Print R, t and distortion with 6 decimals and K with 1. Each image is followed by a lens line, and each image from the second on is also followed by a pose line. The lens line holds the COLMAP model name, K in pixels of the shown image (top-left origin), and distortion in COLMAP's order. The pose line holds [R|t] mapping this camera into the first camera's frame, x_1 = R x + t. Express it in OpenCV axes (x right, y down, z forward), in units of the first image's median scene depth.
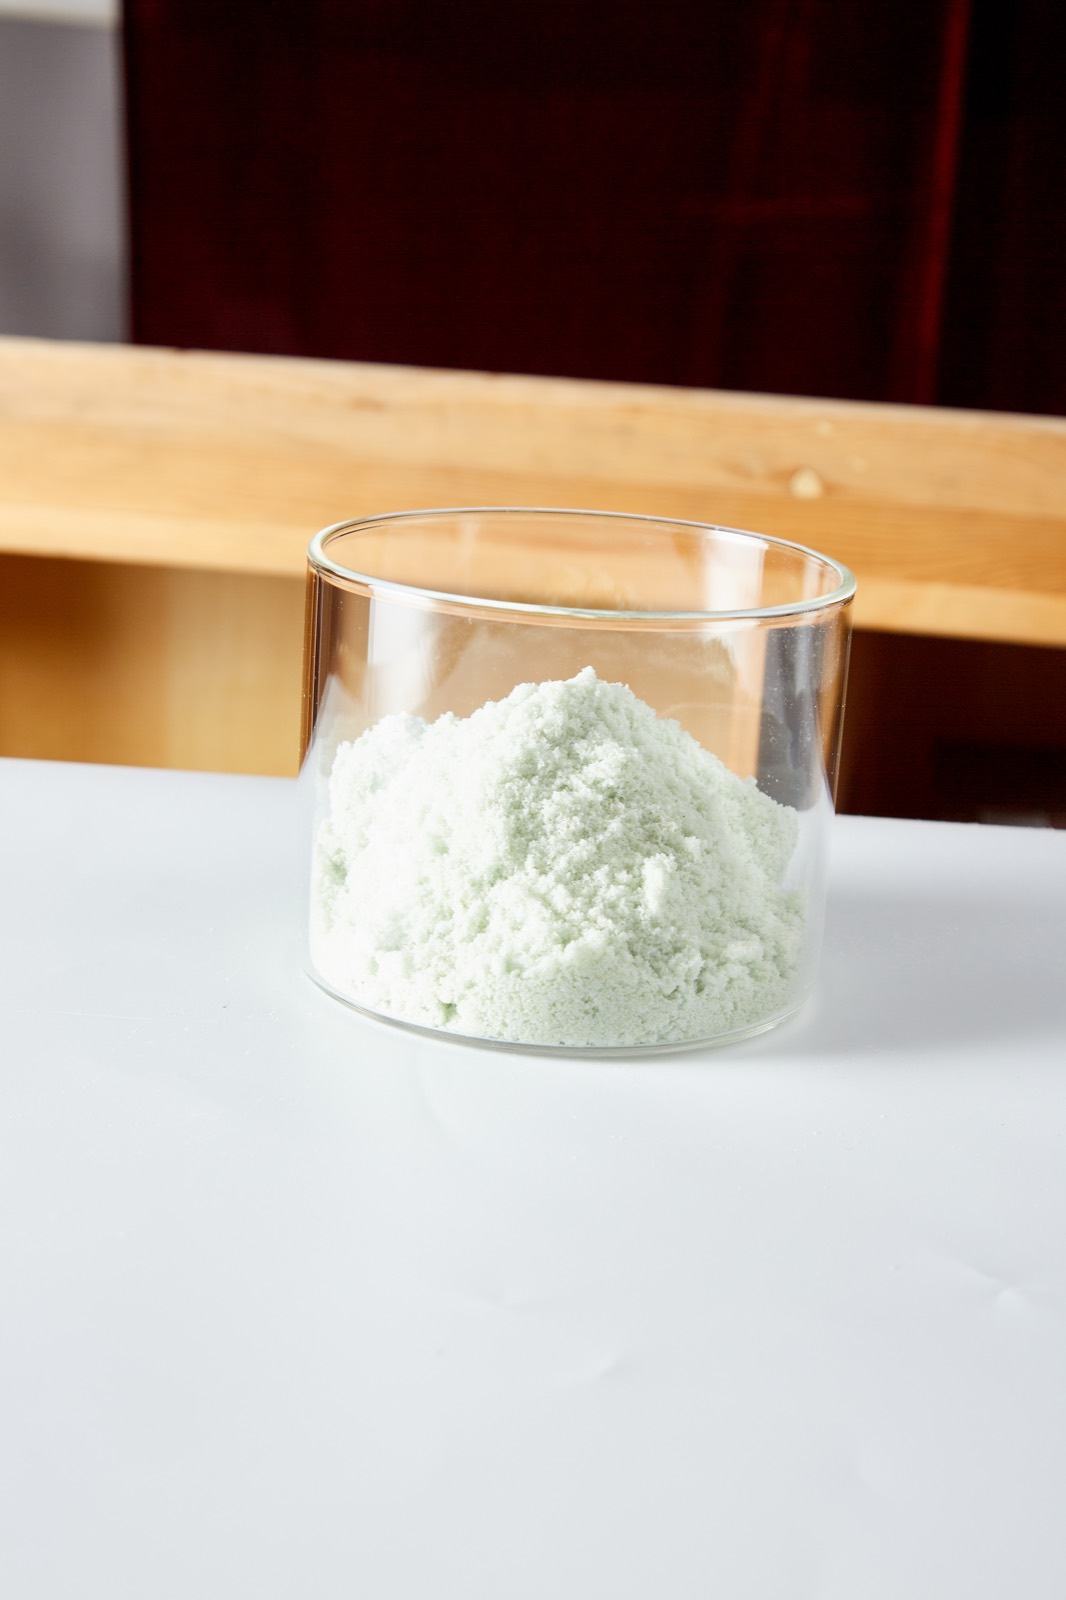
lens RADIAL K [[2883.7, 0, 536.7], [0, 2883.7, 799.2], [0, 0, 1]] dist [-0.106517, -0.060624]
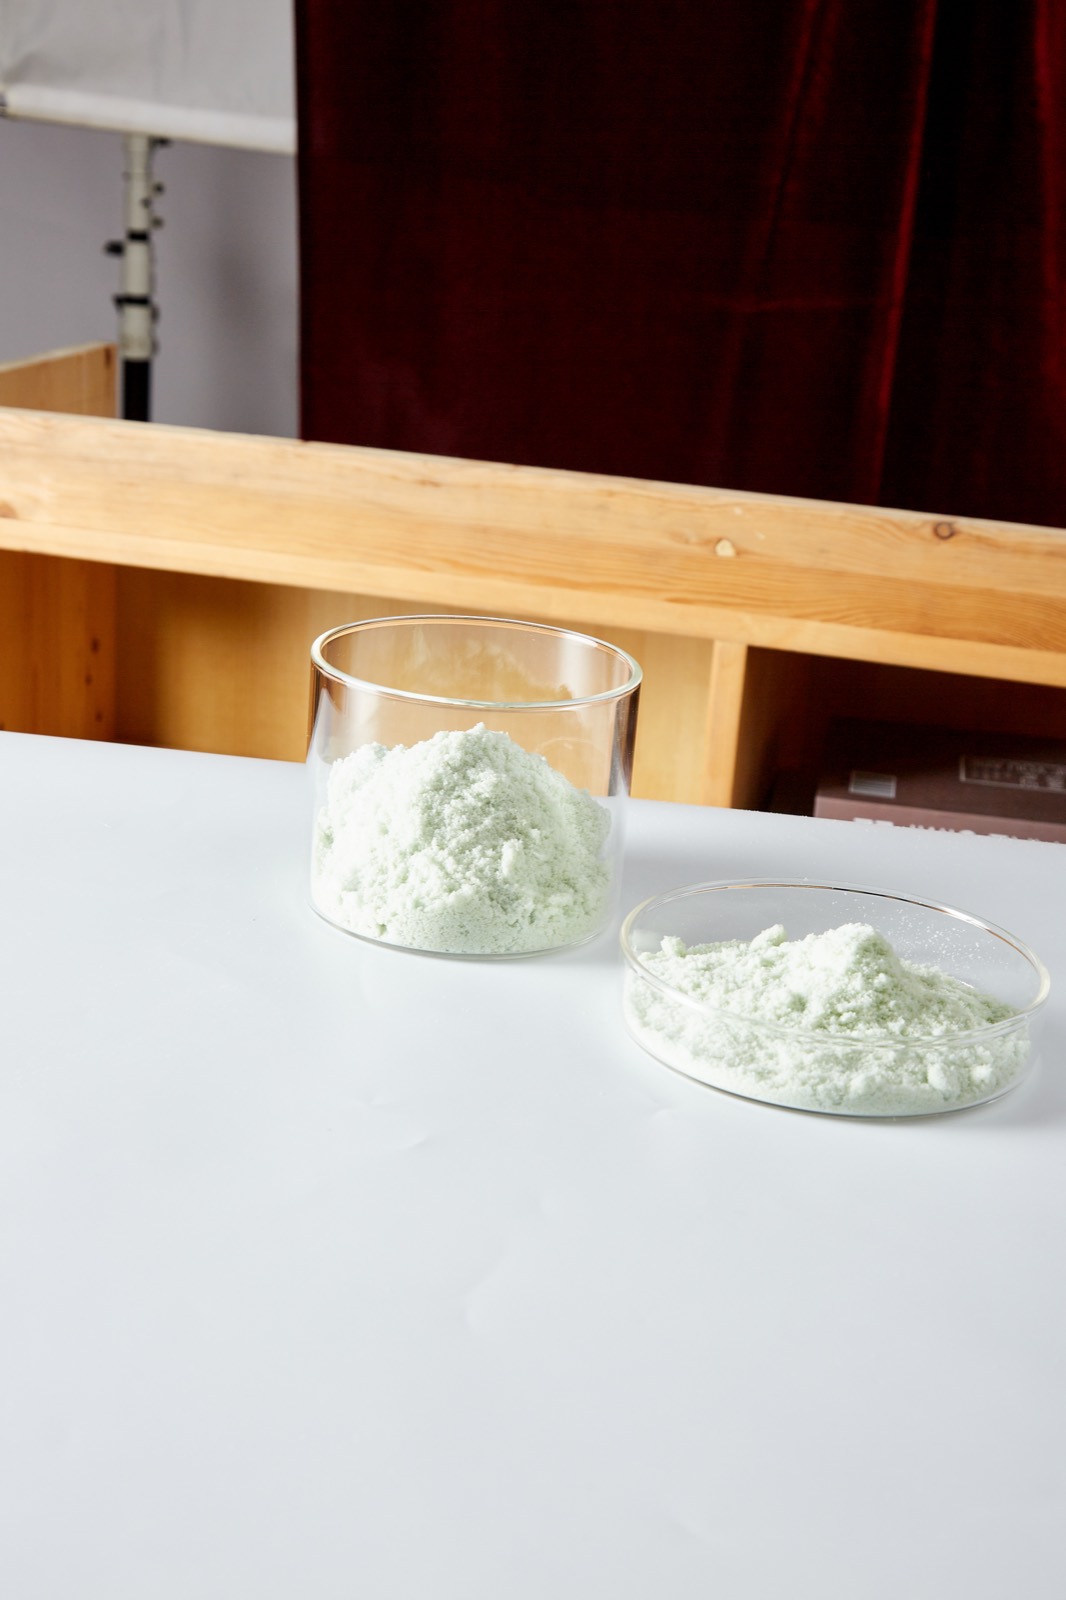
lens RADIAL K [[2272.0, 0, 529.1], [0, 2272.0, 800.1], [0, 0, 1]] dist [-0.024611, 0.010777]
pose [[0.997961, 0.036177, -0.052584, 0.119785], [-0.033789, 0.998387, 0.045618, -0.063931], [0.054149, -0.043748, 0.997574, -0.312771]]
